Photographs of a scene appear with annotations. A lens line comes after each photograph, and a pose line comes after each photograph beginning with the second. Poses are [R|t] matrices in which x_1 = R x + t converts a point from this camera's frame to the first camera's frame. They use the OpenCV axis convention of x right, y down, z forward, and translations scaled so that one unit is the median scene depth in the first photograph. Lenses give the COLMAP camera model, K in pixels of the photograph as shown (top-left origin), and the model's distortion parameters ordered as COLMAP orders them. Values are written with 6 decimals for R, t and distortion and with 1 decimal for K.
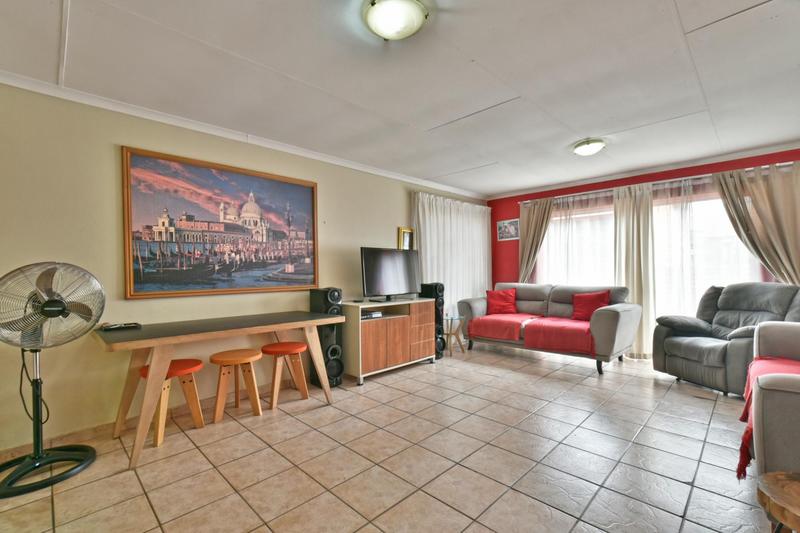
lens RADIAL K [[356.6, 0, 400.5], [0, 356.6, 274.5], [0, 0, 1]] dist [0.008245, -0.000716]
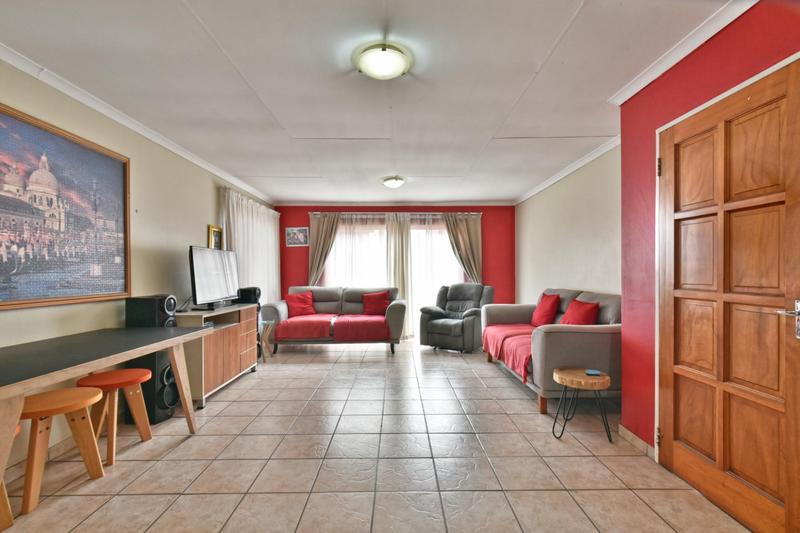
lens RADIAL K [[356.6, 0, 400.5], [0, 356.6, 274.5], [0, 0, 1]] dist [0.008245, -0.000716]
pose [[0.703443, 0.006039, 0.710726, -0.371504], [0.003203, 0.999927, -0.011666, 0.001733], [-0.710744, 0.010483, 0.703372, 0.054084]]
